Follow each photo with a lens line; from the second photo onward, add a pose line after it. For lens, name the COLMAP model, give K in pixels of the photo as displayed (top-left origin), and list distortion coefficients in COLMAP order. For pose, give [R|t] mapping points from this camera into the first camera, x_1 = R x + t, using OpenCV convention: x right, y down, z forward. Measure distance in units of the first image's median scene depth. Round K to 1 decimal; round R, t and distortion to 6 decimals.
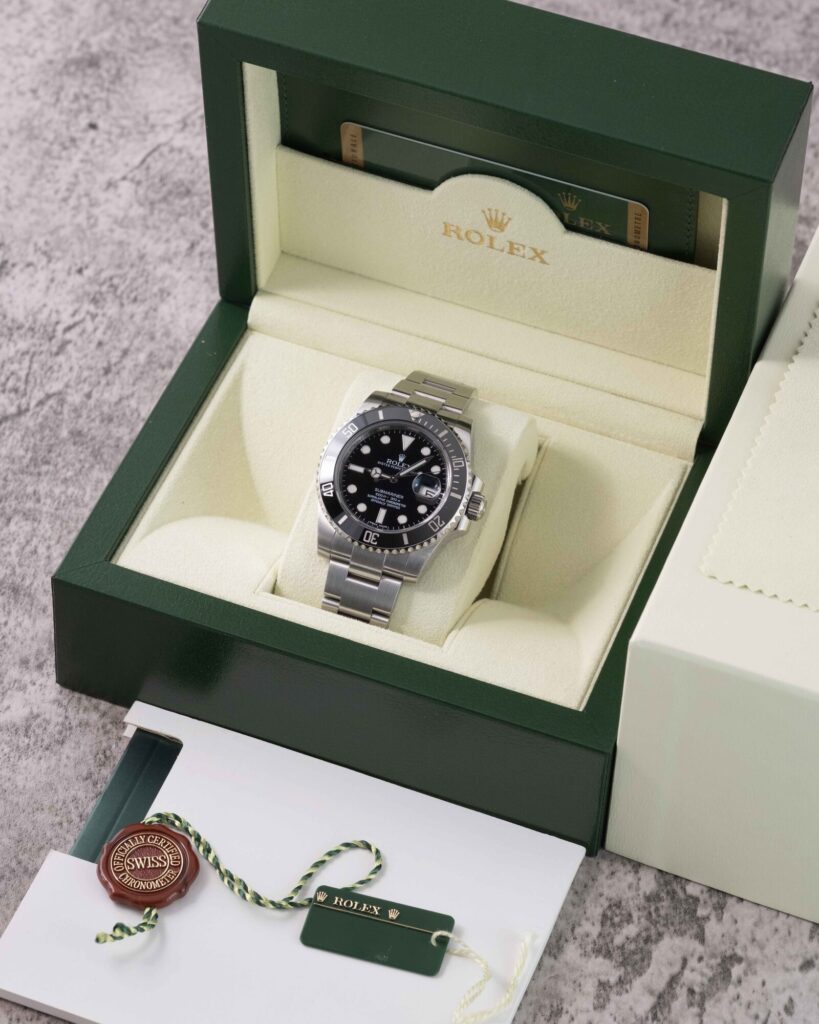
lens RADIAL K [[3973.2, 0, 409.5], [0, 3973.2, 512.0], [0, 0, 1]] dist [0.280139, 1.711570]
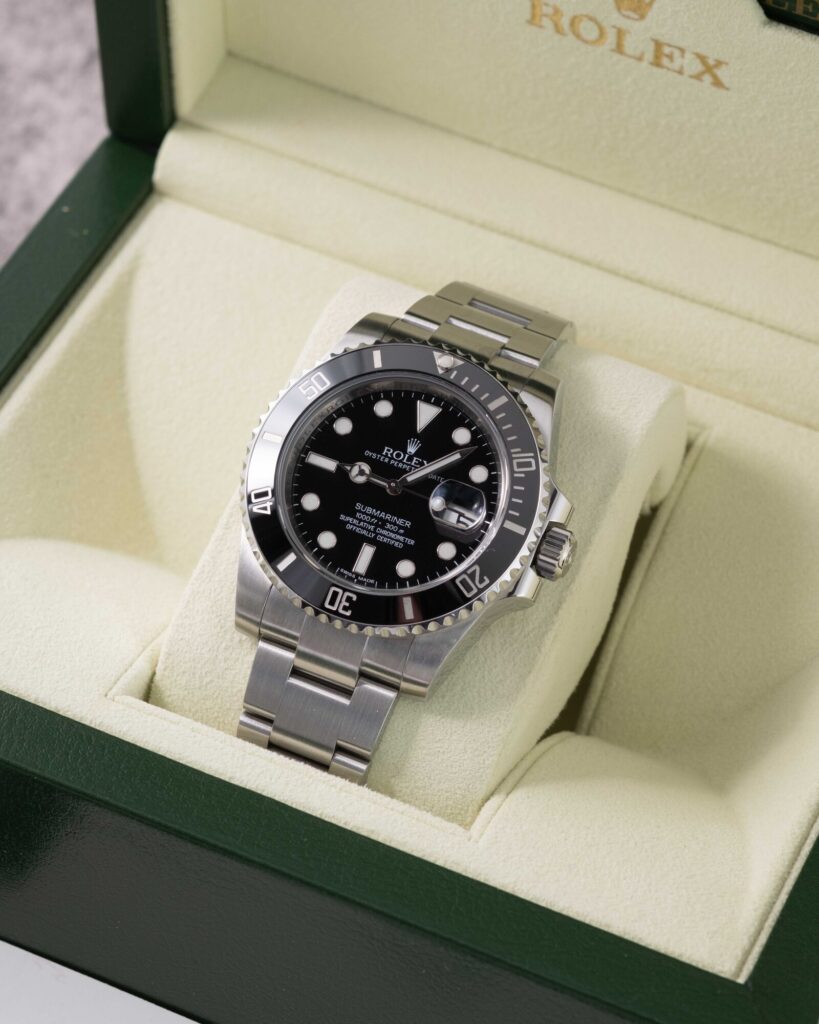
lens RADIAL K [[3973.2, 0, 409.5], [0, 3973.2, 512.0], [0, 0, 1]] dist [0.280139, 1.711570]
pose [[0.997453, 0.059679, -0.039057, 0.017752], [-0.059992, 0.998175, -0.006895, -0.001819], [0.038574, 0.009221, 0.999213, 0.496729]]
